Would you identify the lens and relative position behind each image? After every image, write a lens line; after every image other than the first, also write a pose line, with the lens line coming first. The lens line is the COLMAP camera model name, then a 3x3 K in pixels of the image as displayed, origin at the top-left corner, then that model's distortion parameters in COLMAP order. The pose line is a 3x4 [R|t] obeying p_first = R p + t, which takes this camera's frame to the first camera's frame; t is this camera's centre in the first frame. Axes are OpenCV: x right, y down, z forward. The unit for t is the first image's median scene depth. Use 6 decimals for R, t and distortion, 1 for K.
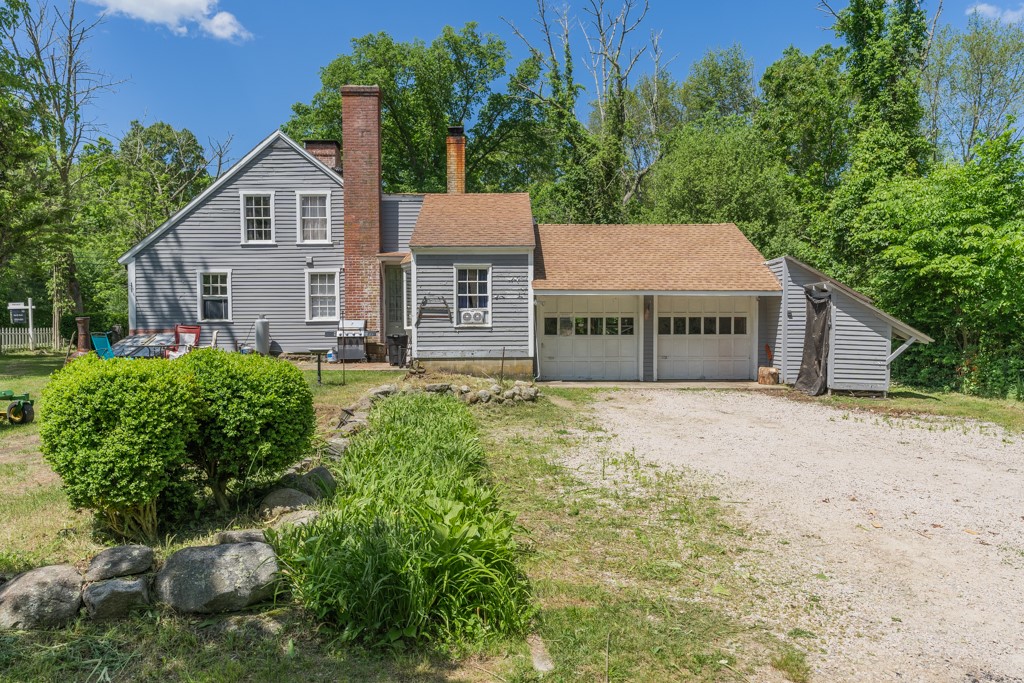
lens RADIAL K [[720.1, 0, 512.0], [0, 720.1, 341.5], [0, 0, 1]] dist [0.007957, -0.000820]
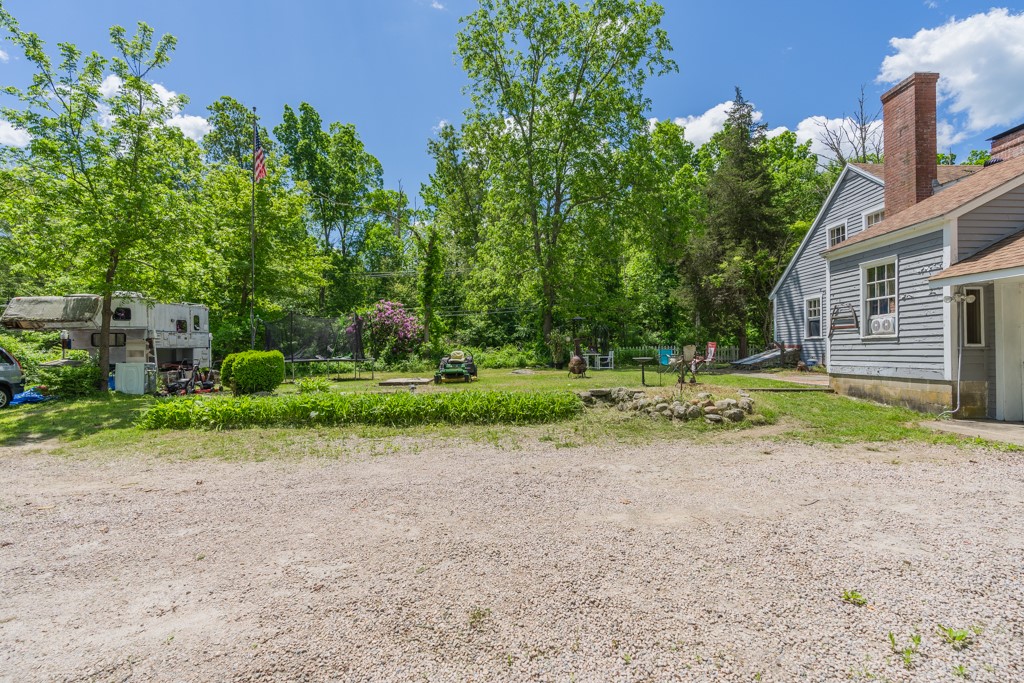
lens RADIAL K [[472.9, 0, 512.0], [0, 472.9, 341.5], [0, 0, 1]] dist [-0.001679, 0.000142]
pose [[0.003719, -0.014577, -0.999887, 0.460899], [-0.020704, 0.999678, -0.014651, -0.000178], [0.999779, 0.020756, 0.003416, 0.579650]]
